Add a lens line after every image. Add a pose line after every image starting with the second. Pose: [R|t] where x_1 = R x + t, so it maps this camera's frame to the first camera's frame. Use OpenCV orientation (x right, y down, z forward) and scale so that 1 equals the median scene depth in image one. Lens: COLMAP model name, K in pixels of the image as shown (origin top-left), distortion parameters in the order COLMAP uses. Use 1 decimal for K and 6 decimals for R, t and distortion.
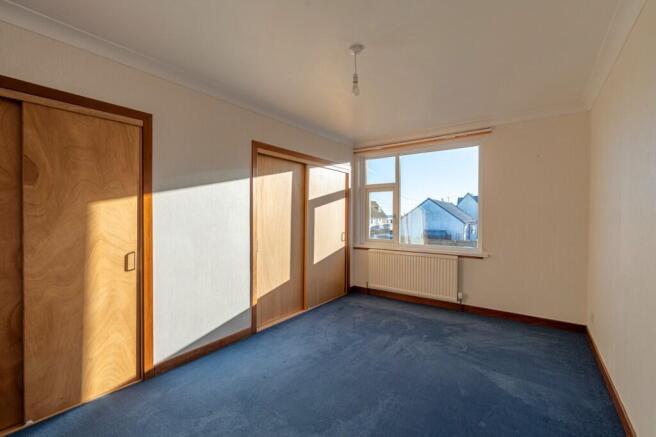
lens RADIAL K [[288.7, 0, 324.7], [0, 288.7, 215.1], [0, 0, 1]] dist [-0.001335, 0.000231]
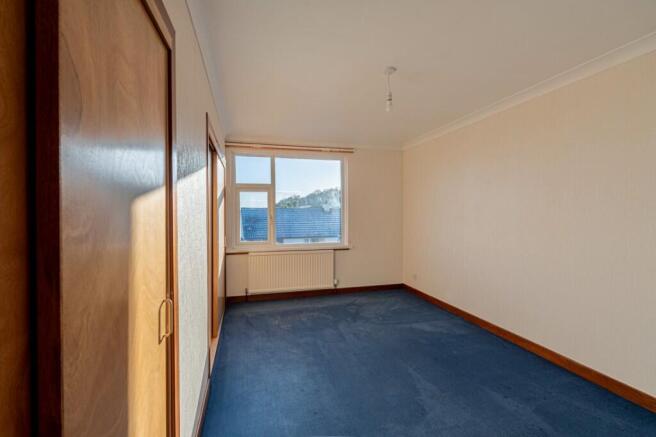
lens RADIAL K [[288.7, 0, 324.7], [0, 288.7, 215.1], [0, 0, 1]] dist [-0.001335, 0.000231]
pose [[0.615331, -0.008499, 0.788223, -0.564902], [0.006469, 0.999963, 0.005732, -0.011153], [-0.788242, 0.001572, 0.615363, 0.310157]]
